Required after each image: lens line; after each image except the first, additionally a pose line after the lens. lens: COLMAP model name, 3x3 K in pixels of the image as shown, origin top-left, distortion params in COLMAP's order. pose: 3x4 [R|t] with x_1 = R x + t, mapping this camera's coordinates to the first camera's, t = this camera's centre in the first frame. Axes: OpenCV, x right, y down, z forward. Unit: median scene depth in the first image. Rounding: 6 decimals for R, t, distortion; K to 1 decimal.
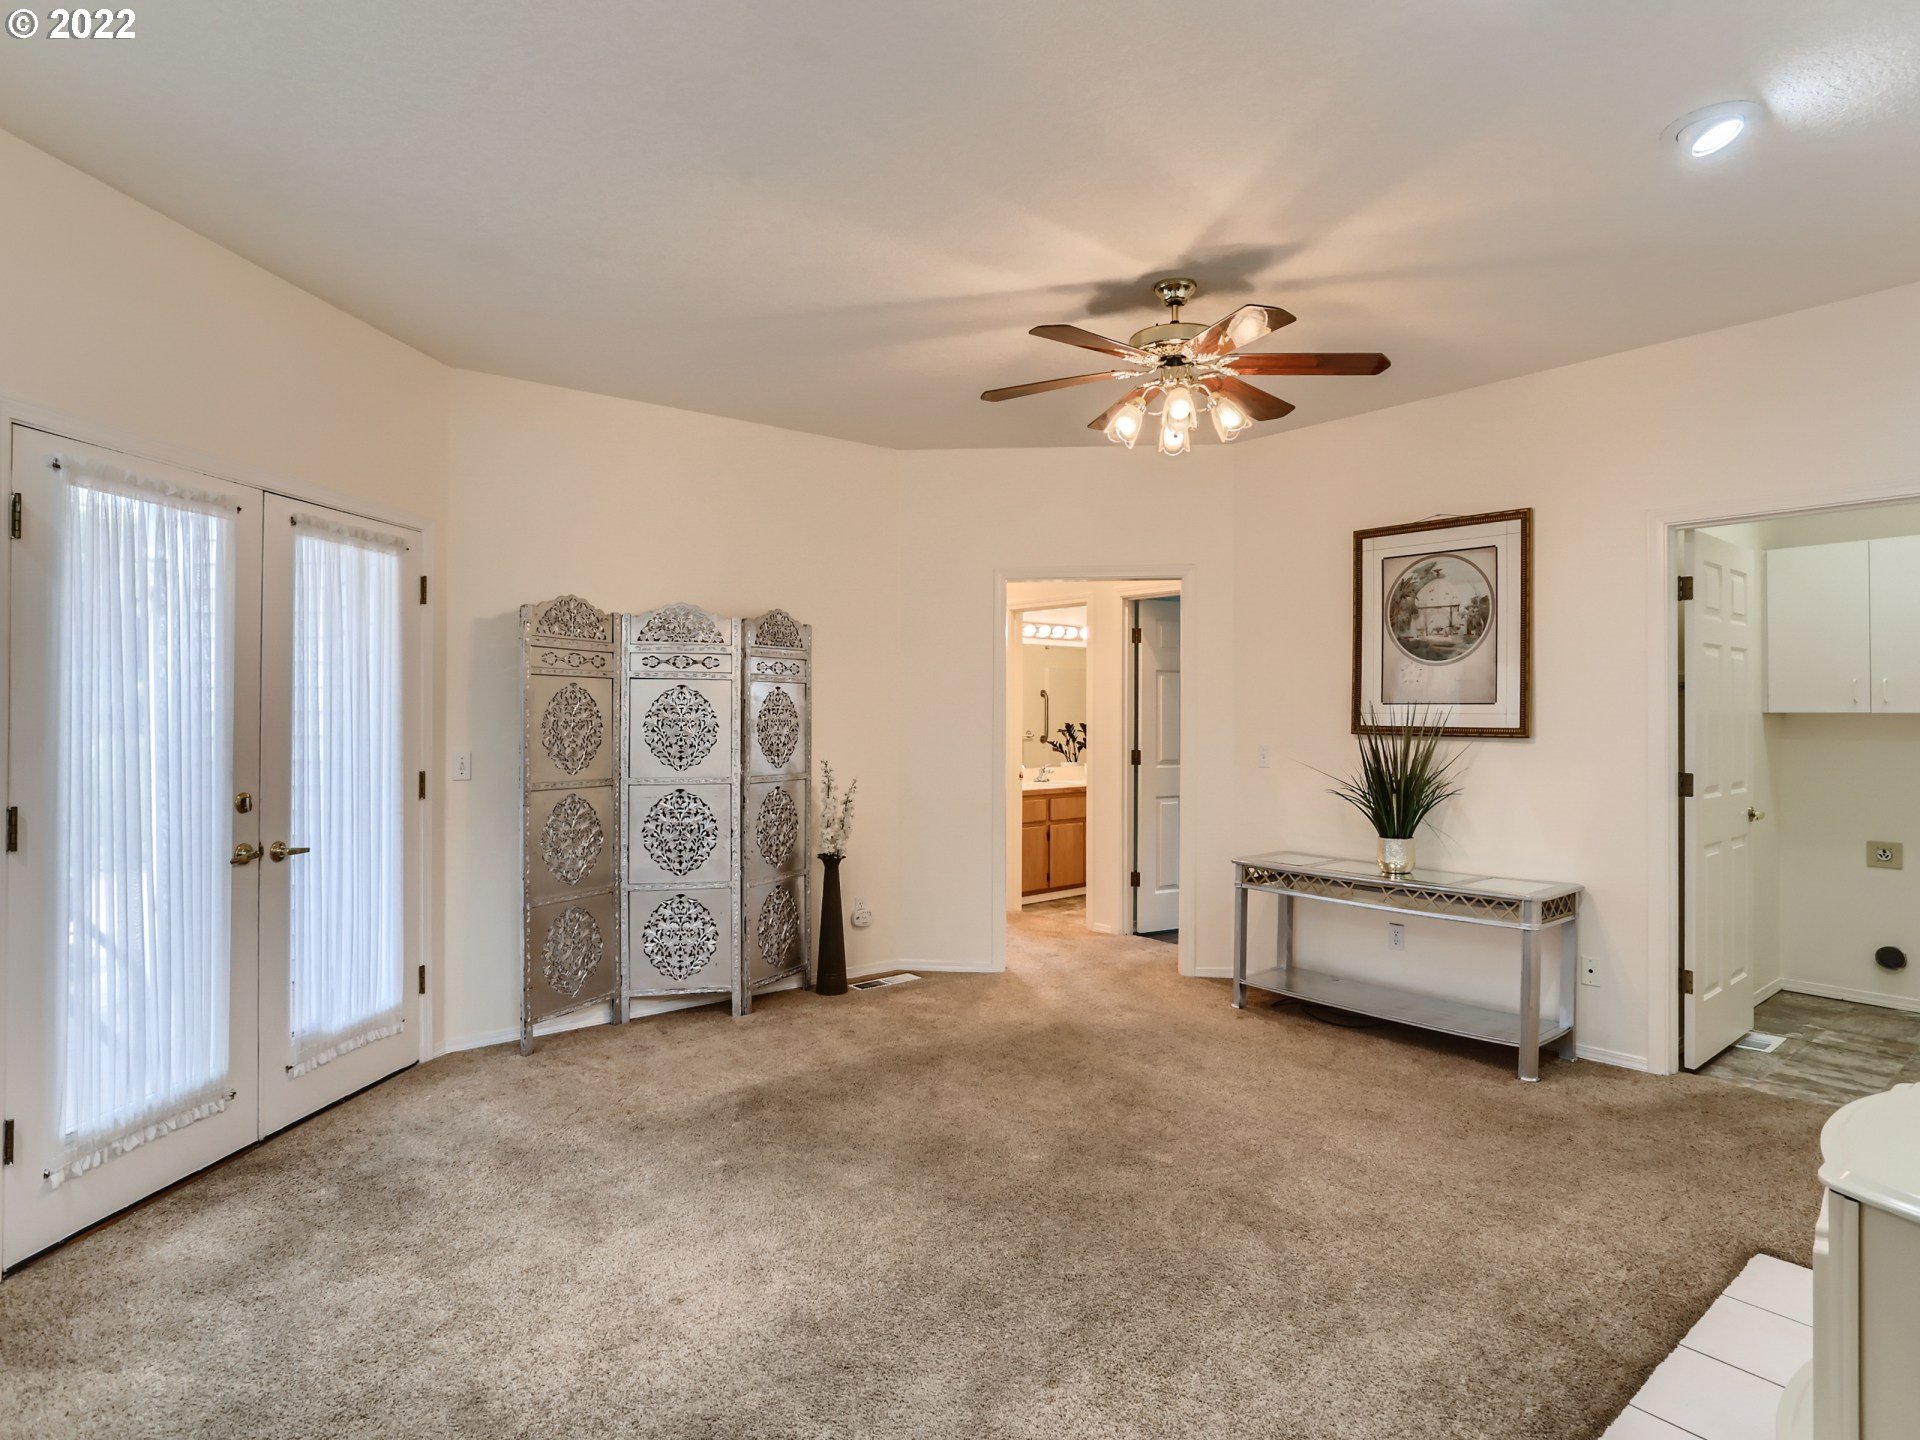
lens RADIAL K [[1052.0, 0, 964.4], [0, 1052.0, 710.4], [0, 0, 1]] dist [-0.035897, 0.022620]
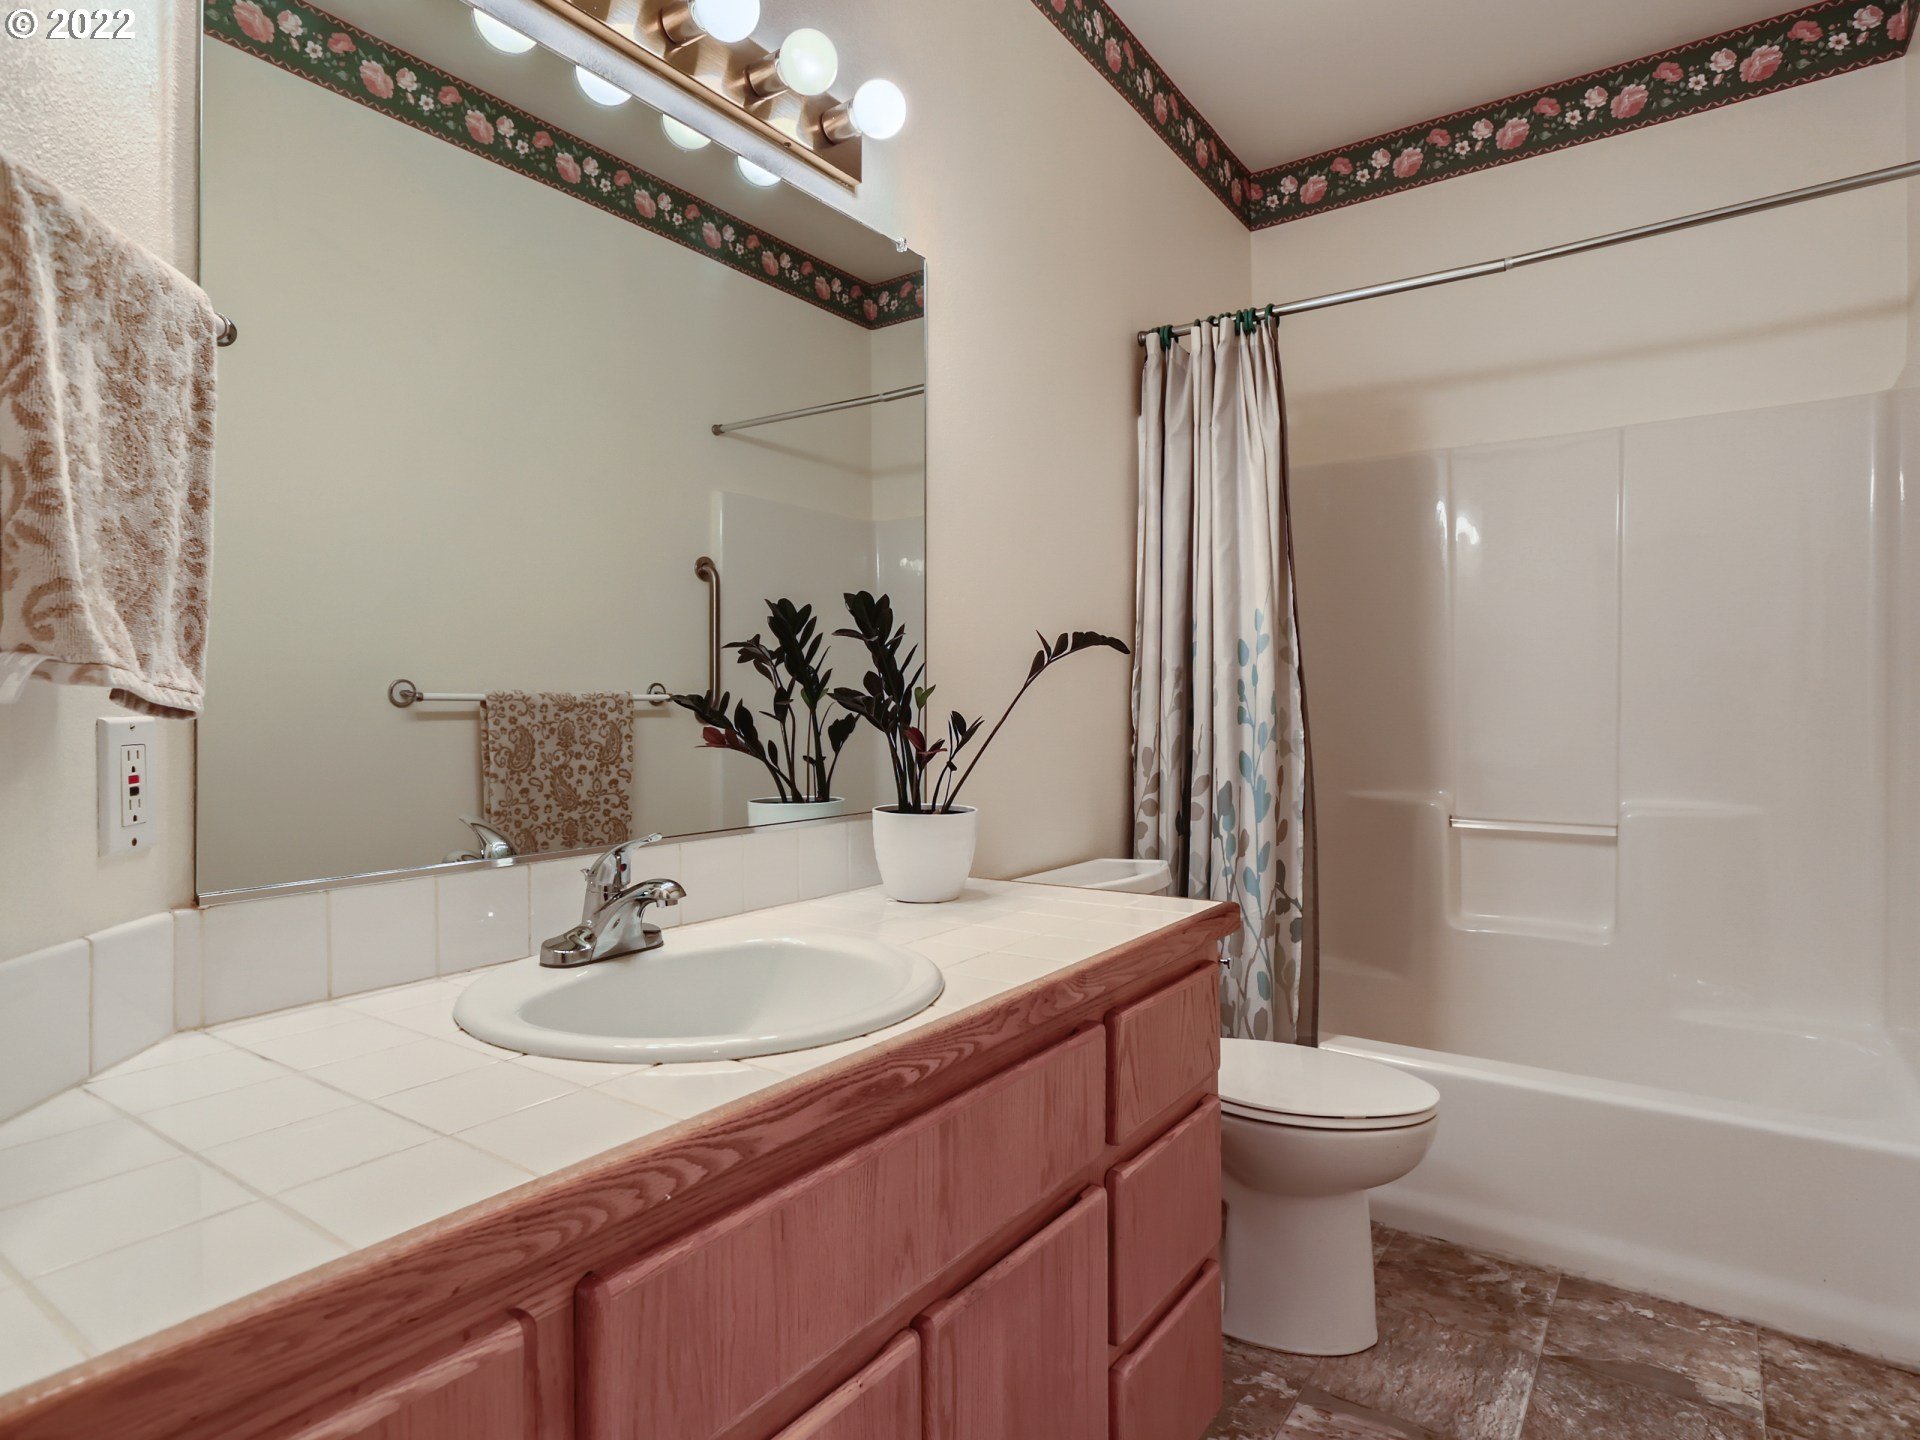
lens RADIAL K [[1052.0, 0, 962.2], [0, 1052.0, 713.9], [0, 0, 1]] dist [-0.035897, 0.022620]
pose [[0.964900, 0.002029, 0.262611, 0.079278], [-0.003647, 0.999977, 0.005672, 0.031583], [-0.262594, -0.006431, 0.964885, 0.802613]]
